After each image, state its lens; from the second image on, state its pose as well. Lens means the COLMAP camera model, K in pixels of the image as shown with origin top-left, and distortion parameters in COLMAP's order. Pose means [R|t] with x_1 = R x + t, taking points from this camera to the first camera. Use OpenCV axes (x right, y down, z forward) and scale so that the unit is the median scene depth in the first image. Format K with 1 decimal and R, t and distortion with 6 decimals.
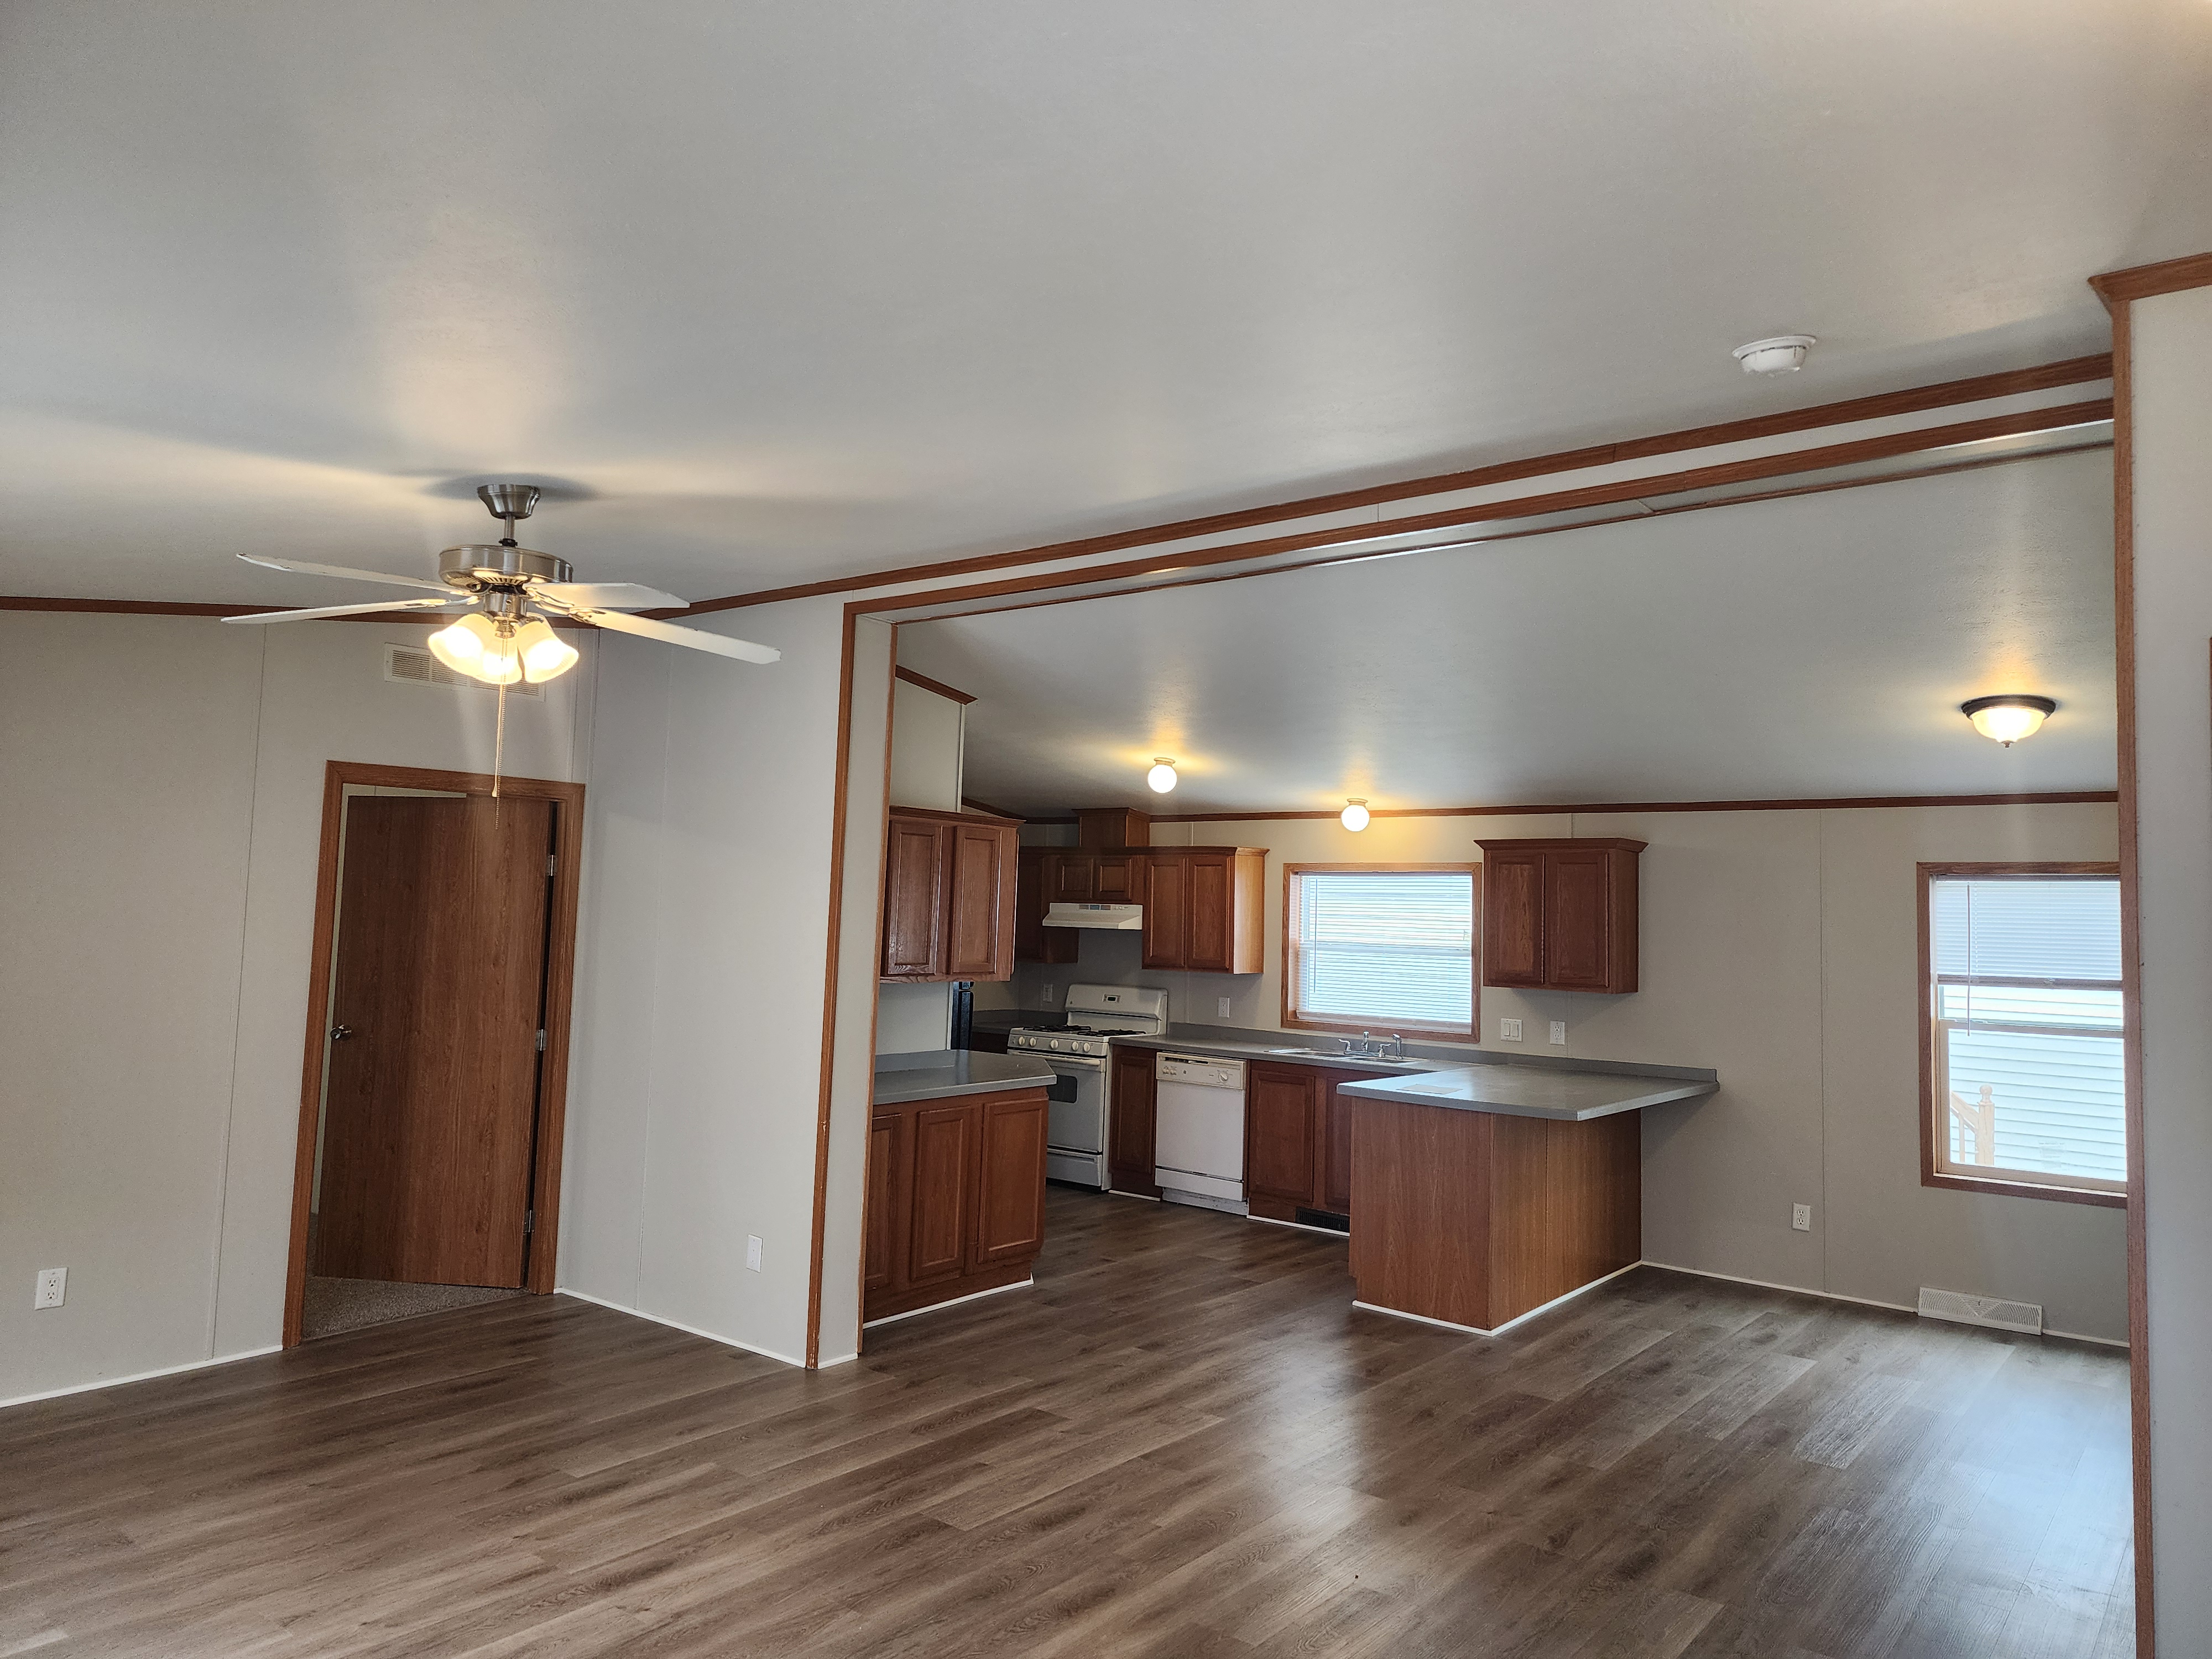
lens RADIAL K [[1492.3, 0, 1110.8], [0, 1492.3, 820.8], [0, 0, 1]] dist [0.037832, -0.001330]
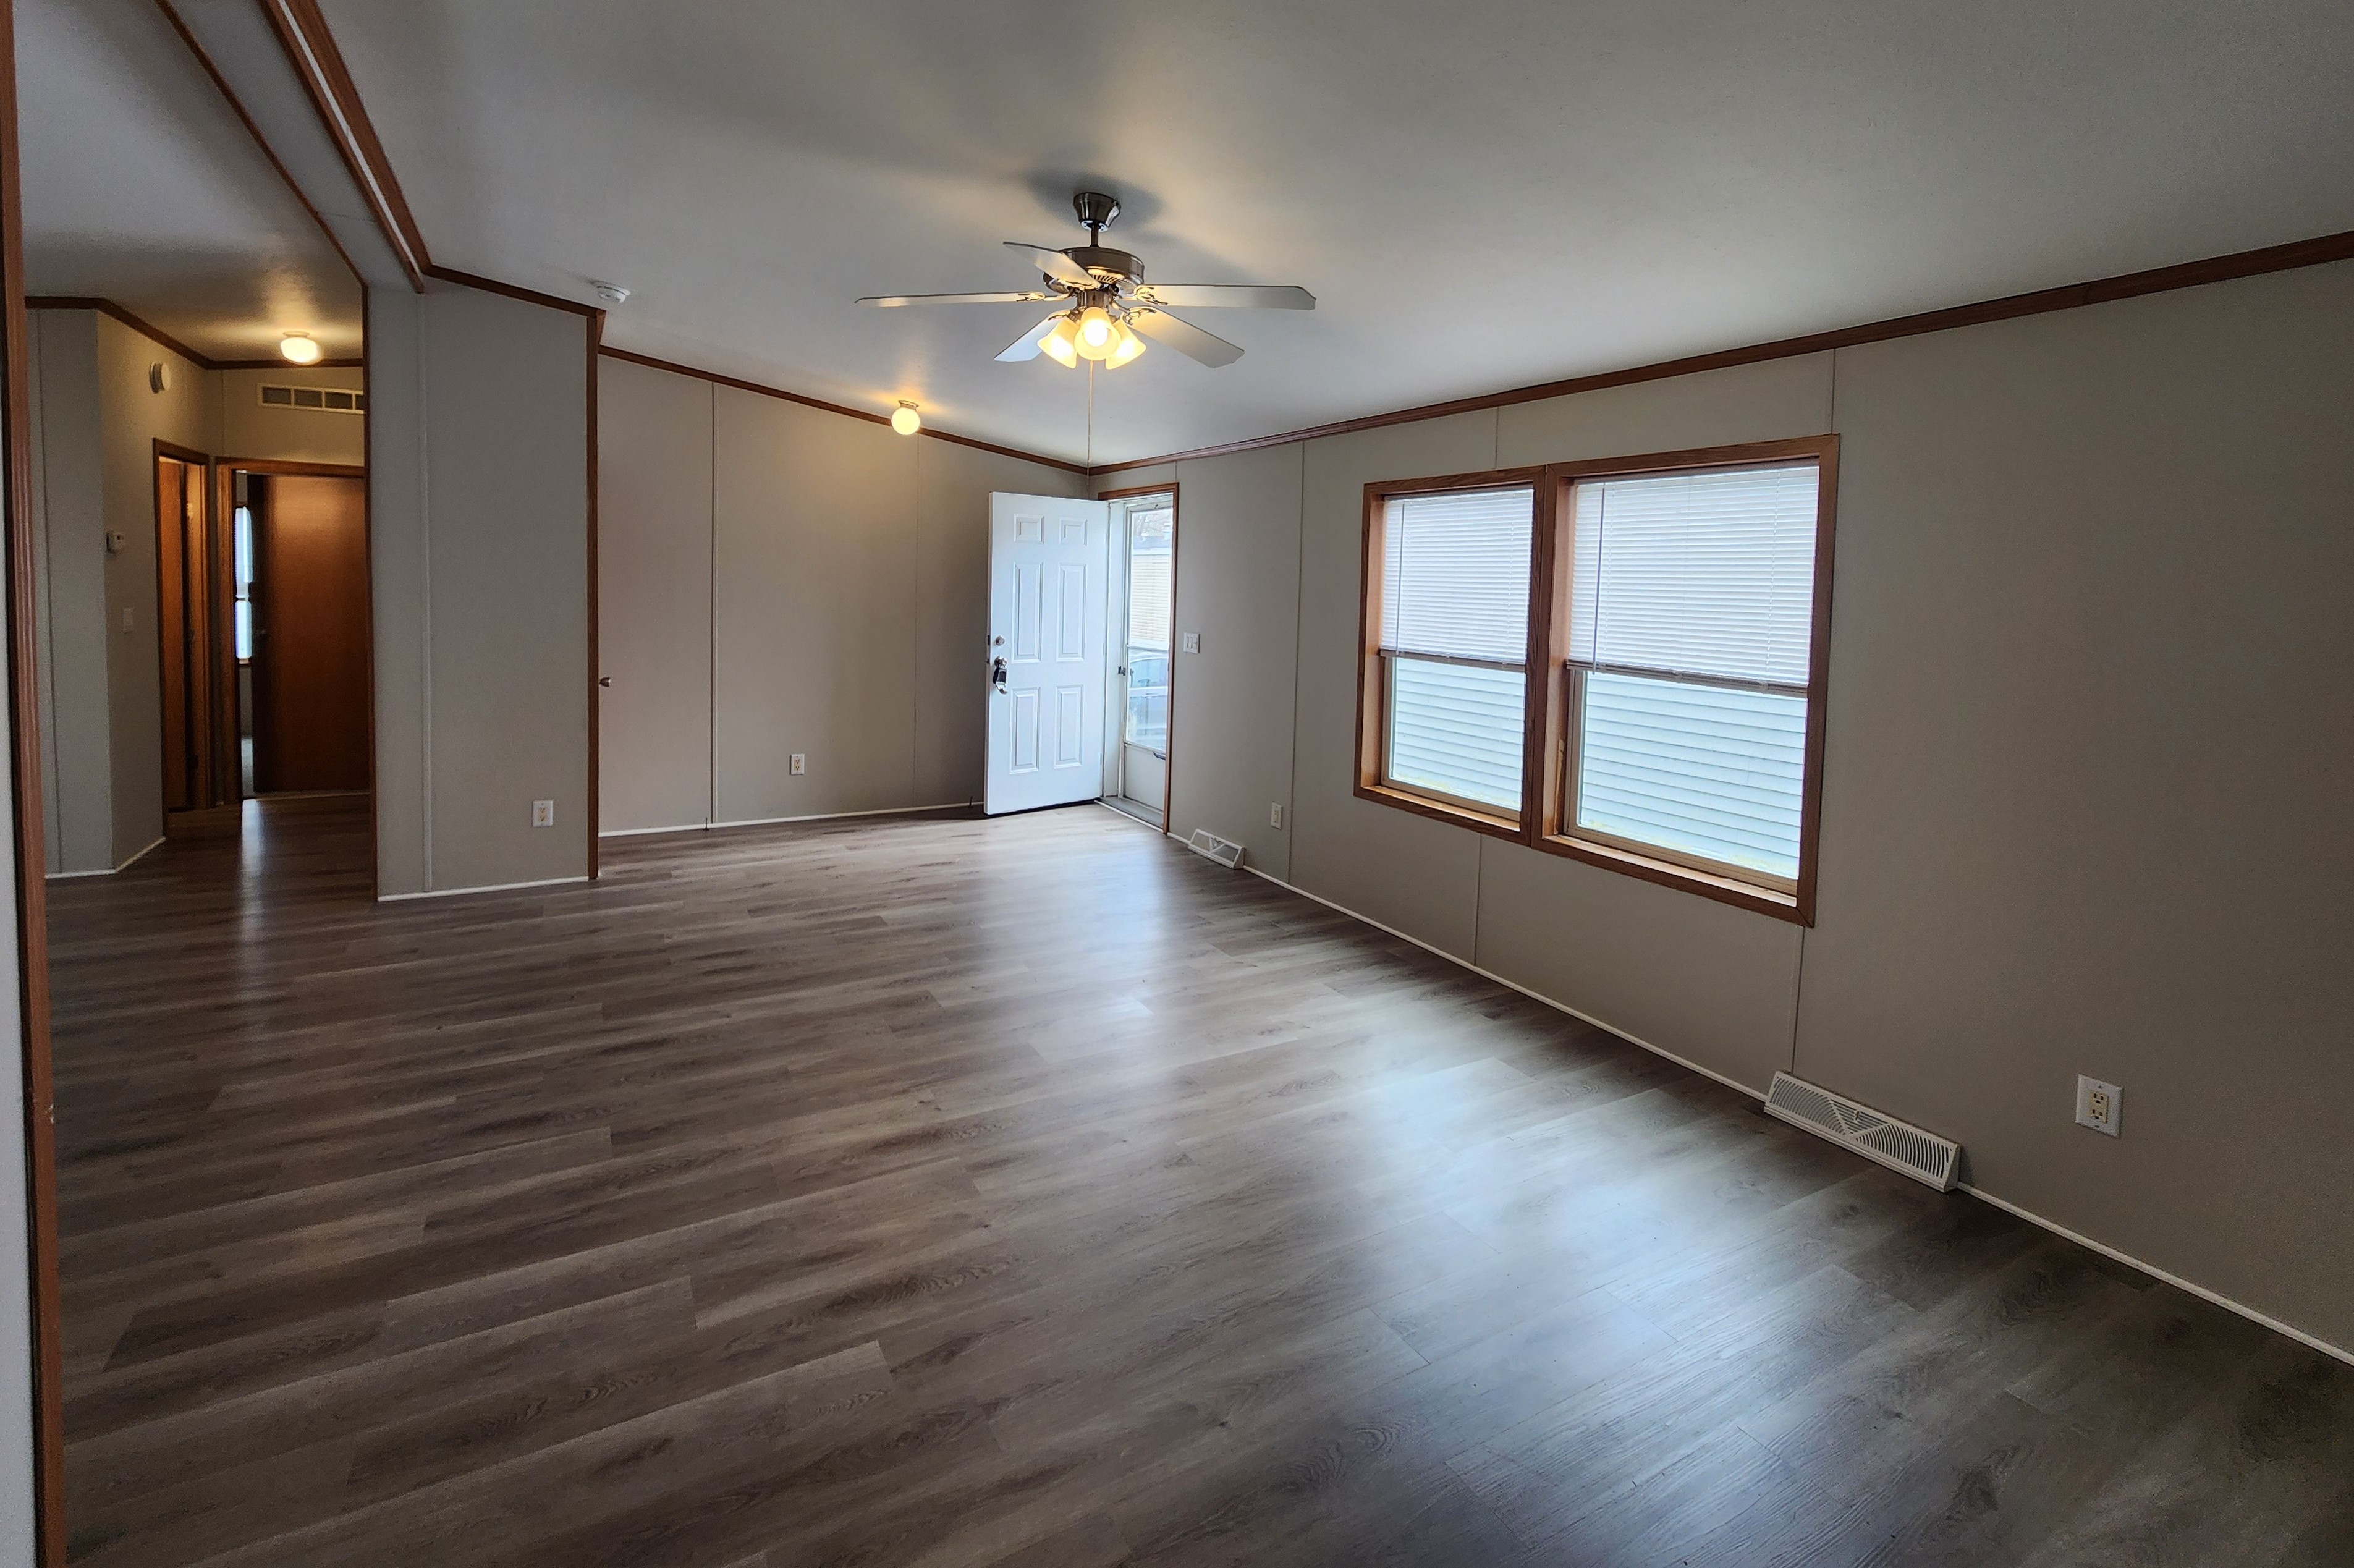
lens RADIAL K [[1023.9, 0, 1131.7], [0, 1023.9, 640.8], [0, 0, 1]] dist [0.004685, 0.000595]
pose [[-0.920529, -0.079132, 0.382577, -0.626689], [-0.080090, 0.996697, 0.013449, 0.092899], [-0.382378, -0.018261, -0.923826, 1.418014]]
